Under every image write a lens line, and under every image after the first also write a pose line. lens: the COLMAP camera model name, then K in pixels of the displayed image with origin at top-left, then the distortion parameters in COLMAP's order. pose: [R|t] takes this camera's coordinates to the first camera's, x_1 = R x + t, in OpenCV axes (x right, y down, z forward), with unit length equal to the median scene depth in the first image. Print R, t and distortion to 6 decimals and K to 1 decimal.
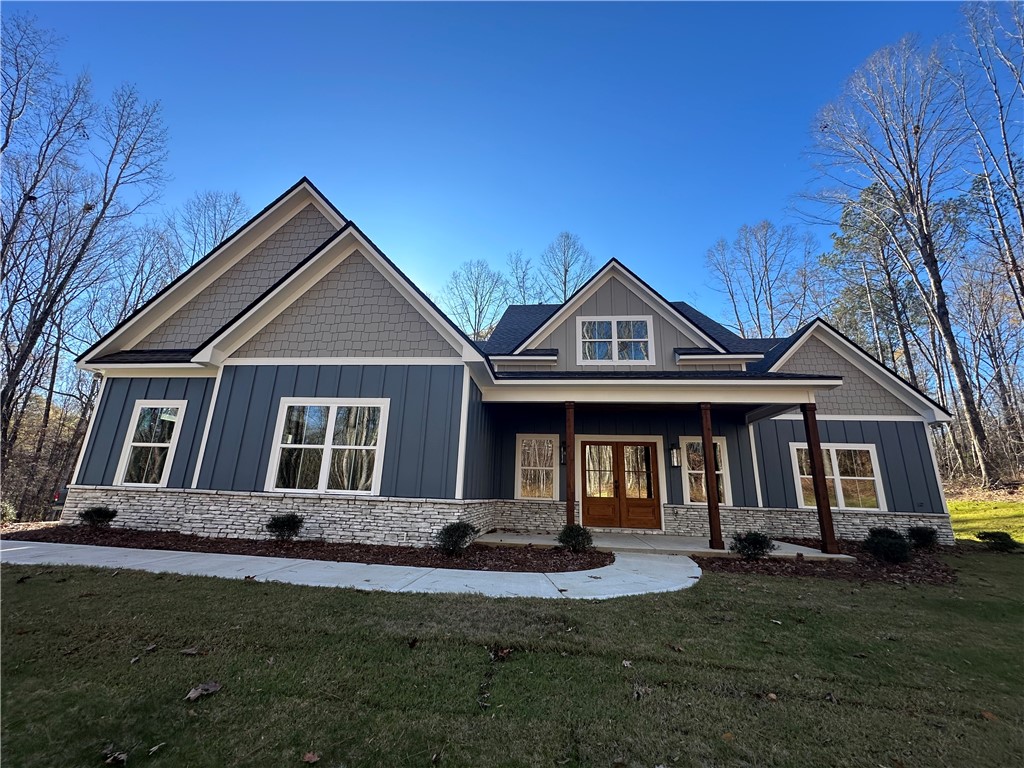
lens RADIAL K [[410.6, 0, 510.1], [0, 410.6, 380.2], [0, 0, 1]] dist [-0.000135, 0.000329]
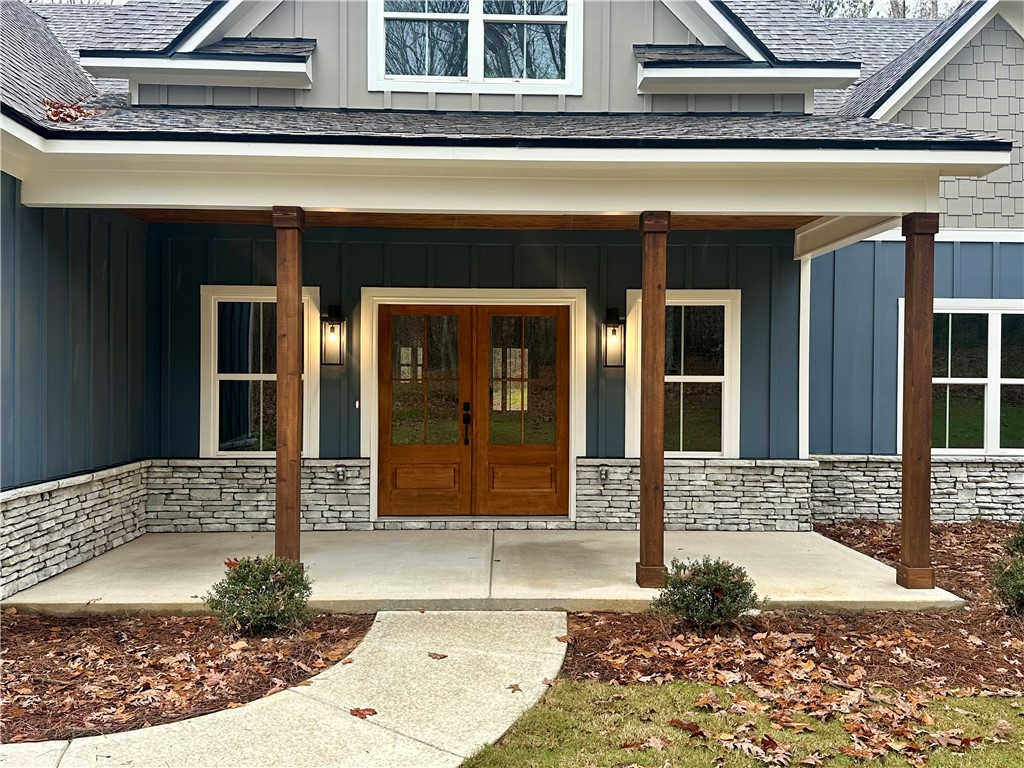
lens RADIAL K [[961.3, 0, 512.4], [0, 961.3, 385.6], [0, 0, 1]] dist [0.069648, 0.000000]
pose [[0.990059, -0.027672, 0.137901, 0.184855], [-0.011855, 0.960548, 0.277862, -0.029529], [-0.140150, -0.276735, 0.950671, 0.129676]]
